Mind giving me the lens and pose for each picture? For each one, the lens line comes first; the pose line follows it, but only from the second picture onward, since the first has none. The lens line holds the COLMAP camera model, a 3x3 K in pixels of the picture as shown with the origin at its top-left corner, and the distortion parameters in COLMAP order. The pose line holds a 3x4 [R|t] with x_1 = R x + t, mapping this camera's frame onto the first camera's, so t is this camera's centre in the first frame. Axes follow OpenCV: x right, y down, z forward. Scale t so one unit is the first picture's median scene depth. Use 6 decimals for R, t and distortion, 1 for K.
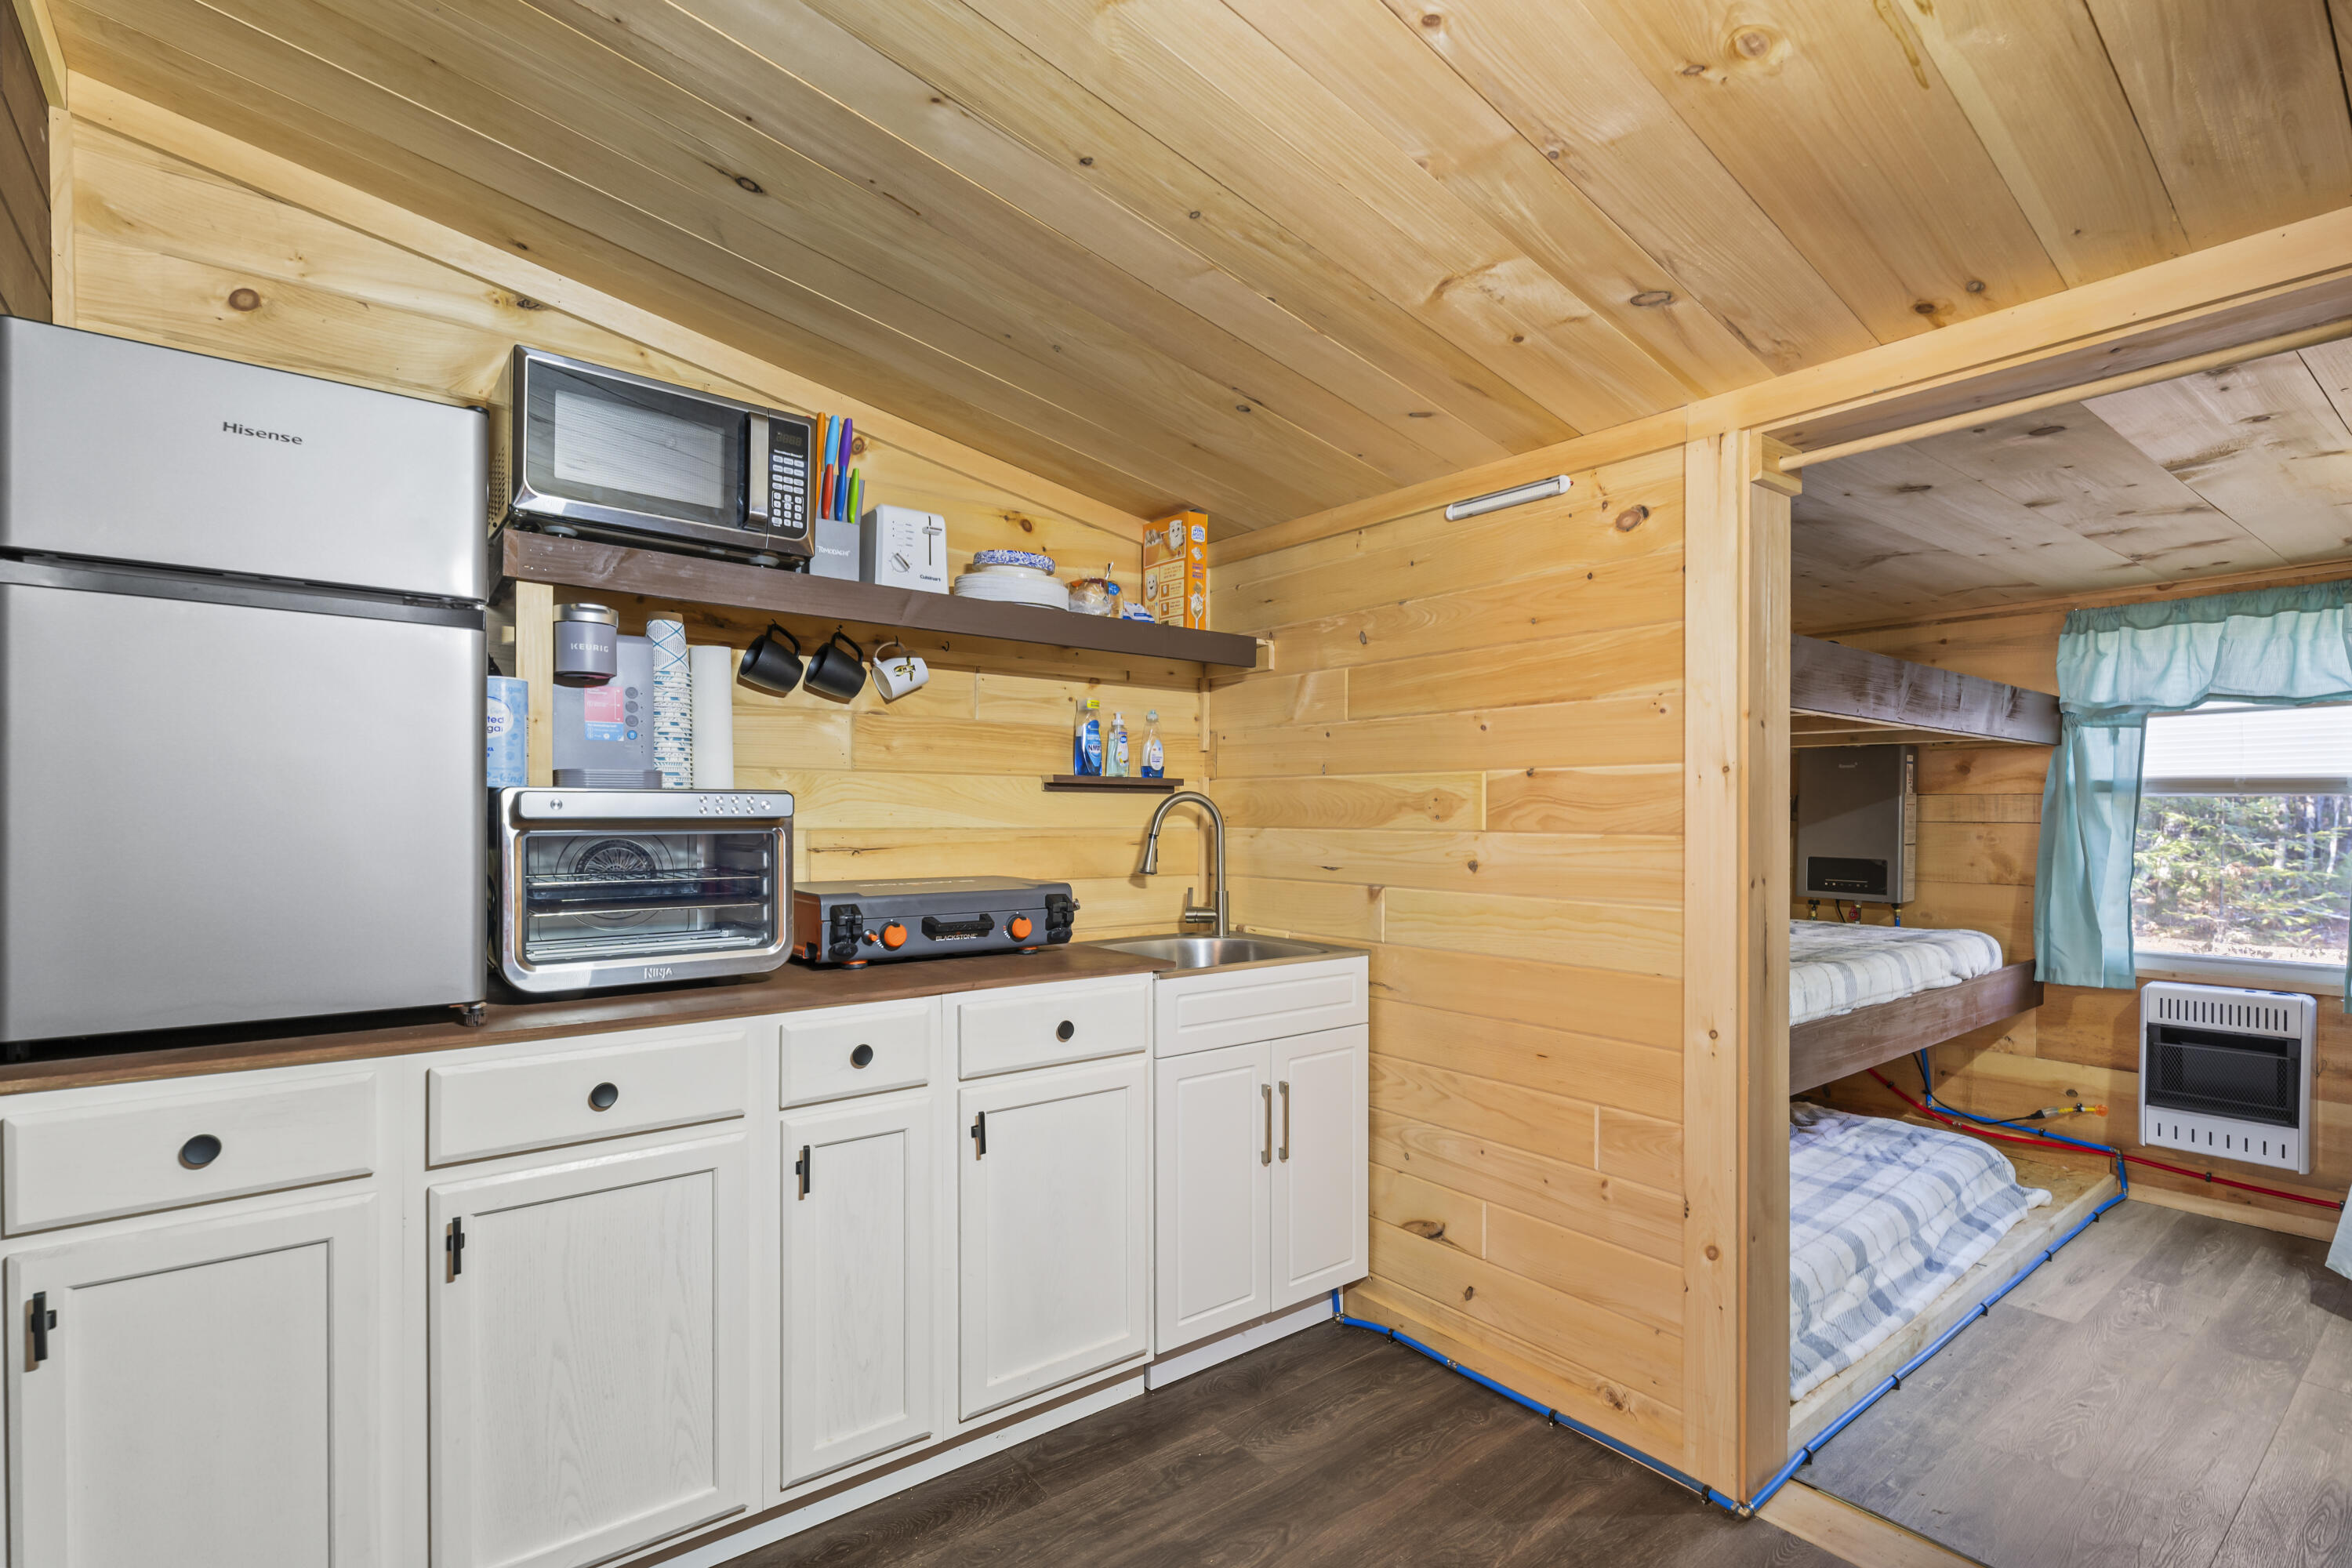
lens RADIAL K [[1068.0, 0, 1171.8], [0, 1068.0, 836.7], [0, 0, 1]] dist [0.004471, -0.005516]
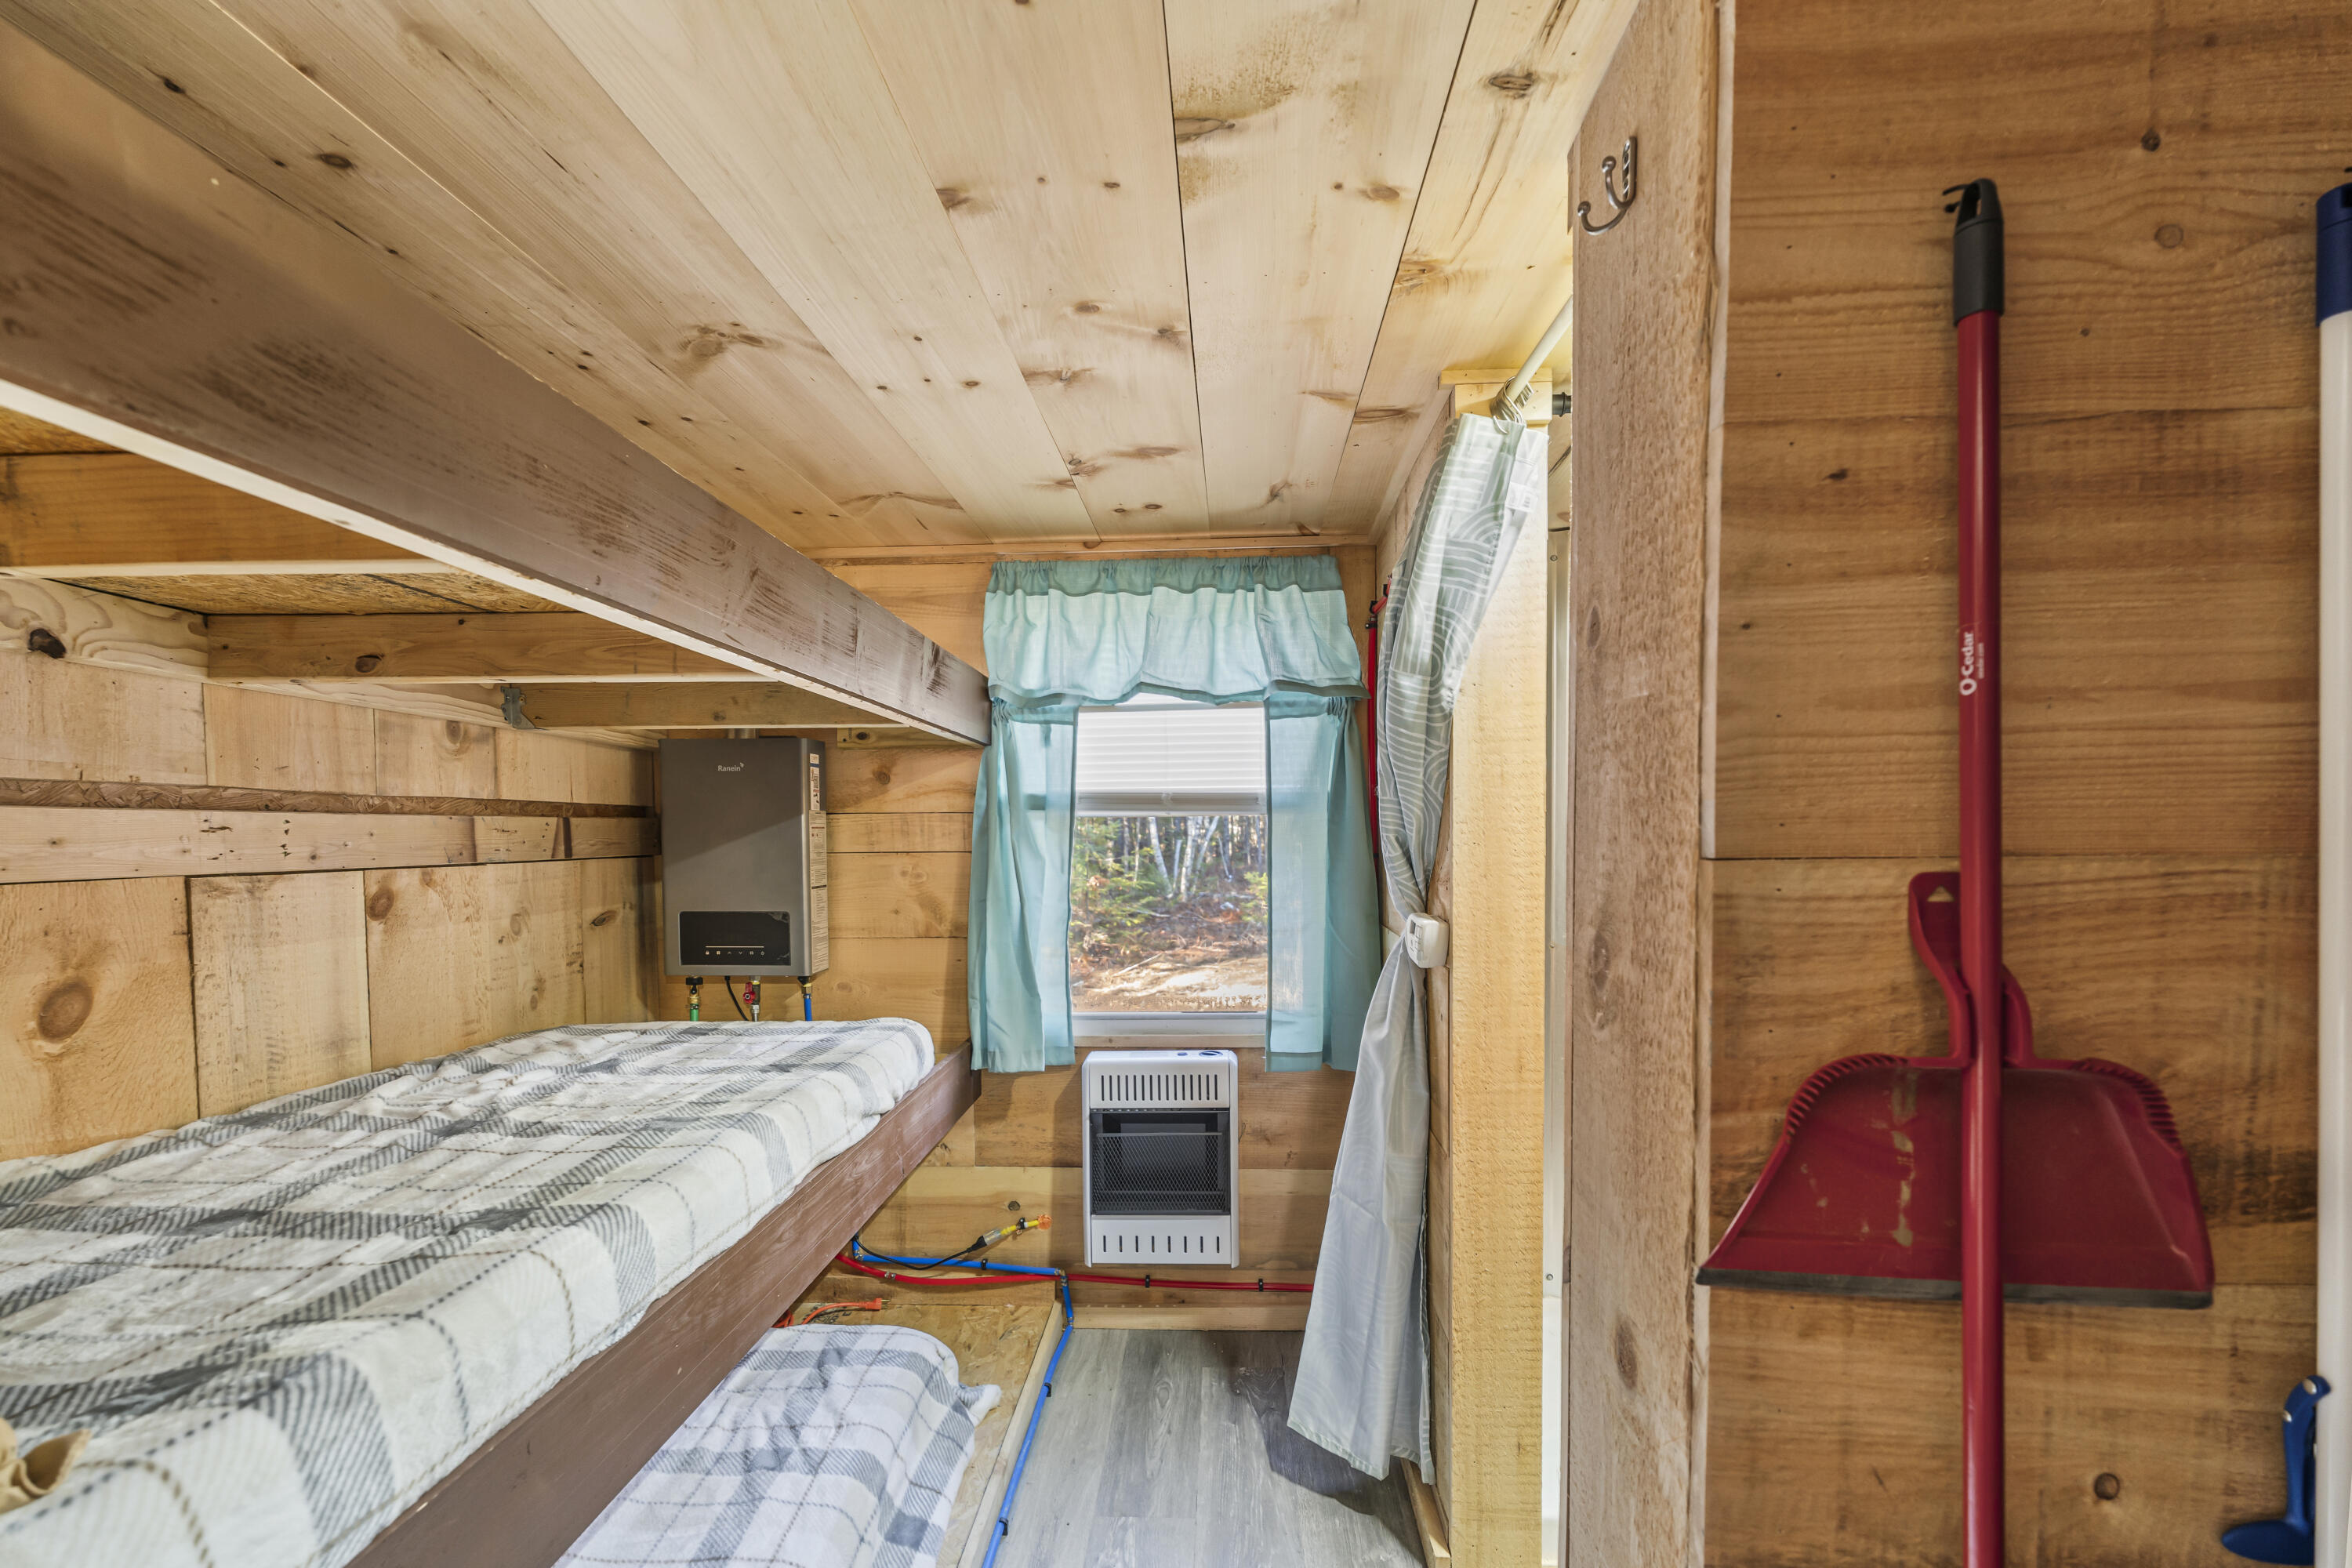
lens RADIAL K [[1068.0, 0, 1171.8], [0, 1068.0, 836.7], [0, 0, 1]] dist [0.004471, -0.005516]
pose [[0.640122, -0.010895, 0.768196, 0.354963], [0.030667, 0.999465, -0.011380, -0.011057], [-0.767661, 0.030843, 0.640113, 0.446489]]
